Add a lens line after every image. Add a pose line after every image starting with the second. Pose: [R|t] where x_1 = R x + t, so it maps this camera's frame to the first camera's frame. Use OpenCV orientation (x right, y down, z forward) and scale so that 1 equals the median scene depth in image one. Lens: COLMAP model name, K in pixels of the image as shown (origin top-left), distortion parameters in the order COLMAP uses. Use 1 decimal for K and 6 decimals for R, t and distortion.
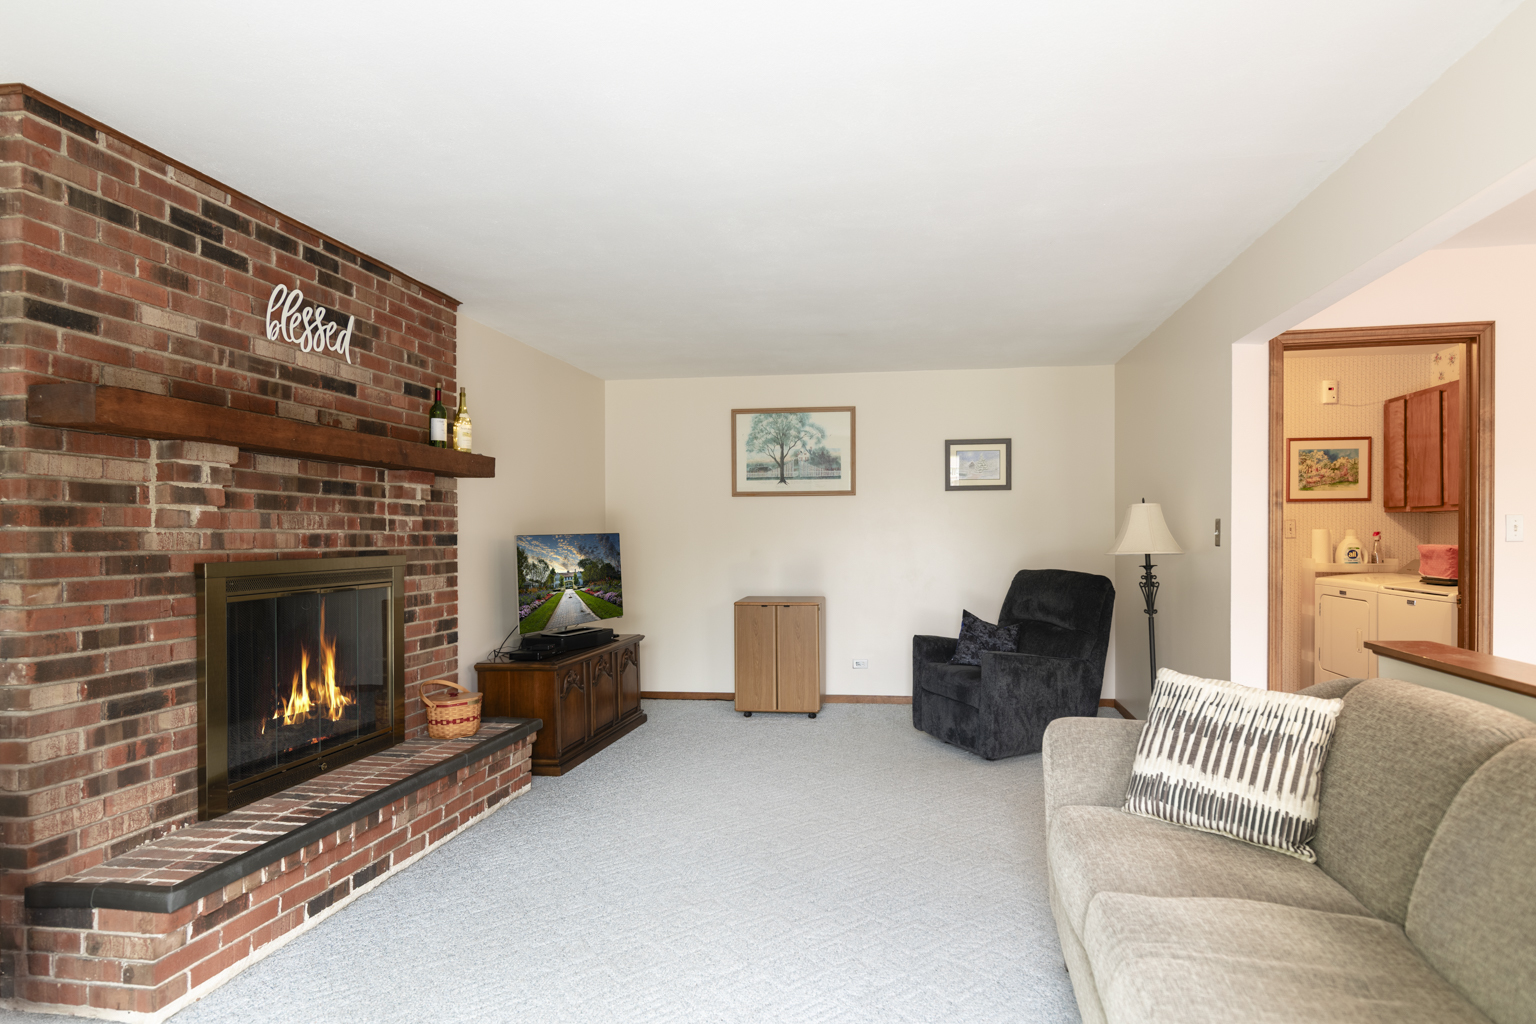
lens RADIAL K [[860.0, 0, 770.0], [0, 860.0, 535.9], [0, 0, 1]] dist [-0.001621, 0.000125]
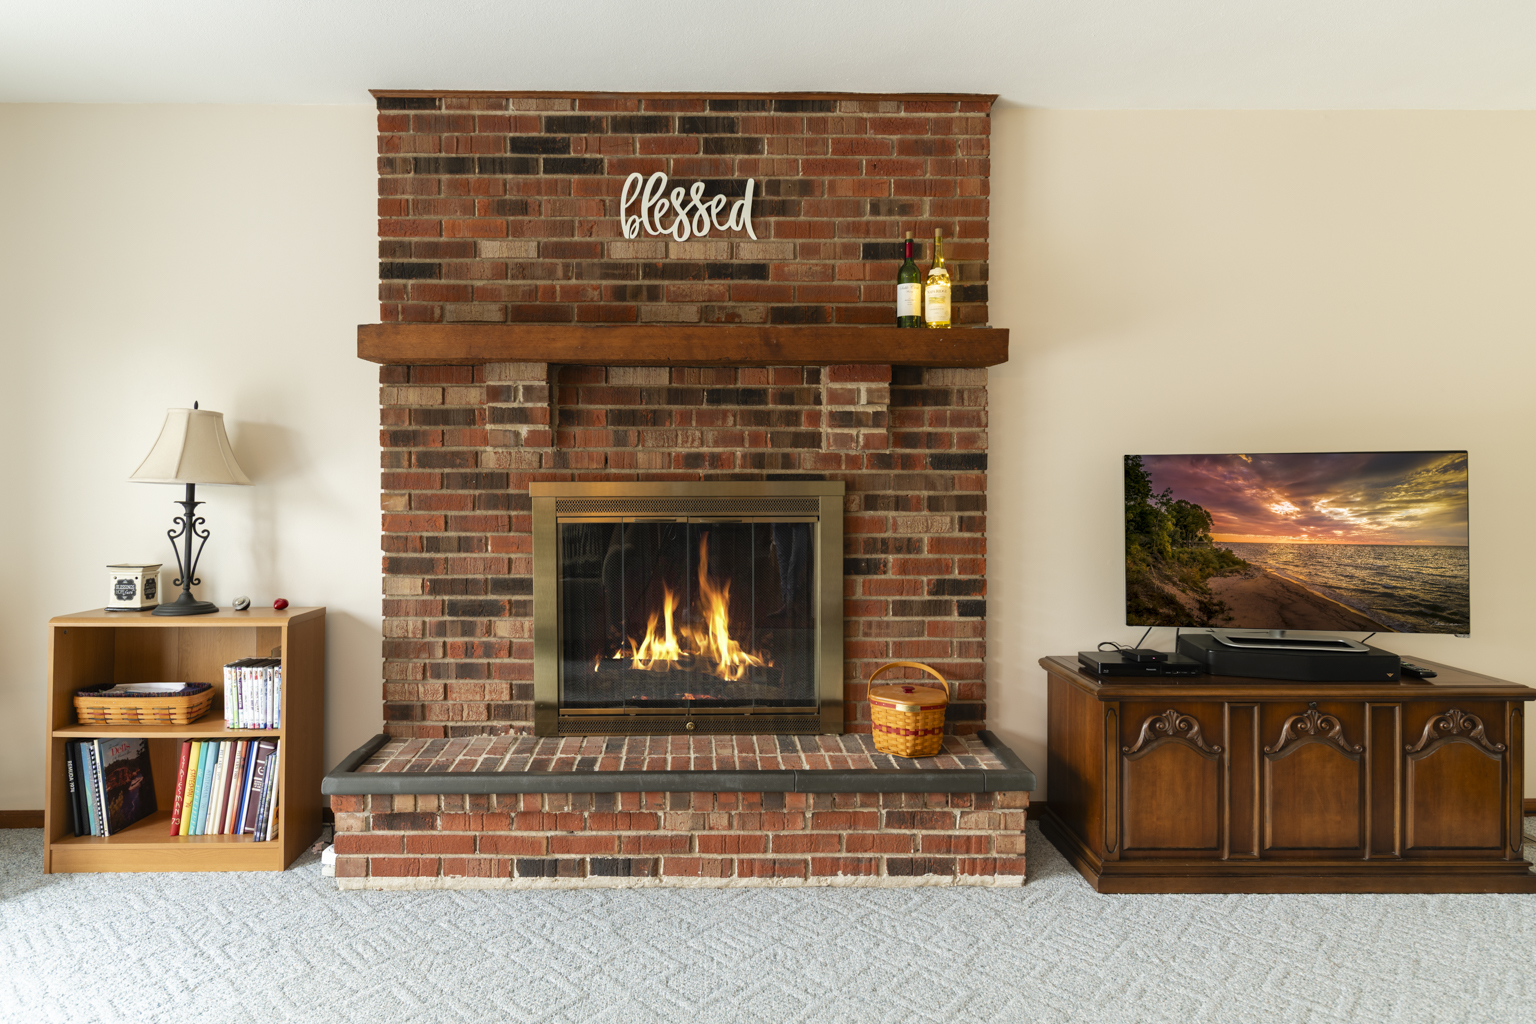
lens RADIAL K [[904.0, 0, 737.3], [0, 904.0, 480.1], [0, 0, 1]] dist [-0.002550, -0.000113]
pose [[0.185318, 0.024921, -0.982362, 0.372043], [-0.001618, 0.999685, 0.025055, 0.002299], [0.982677, -0.003053, 0.185300, 0.906195]]
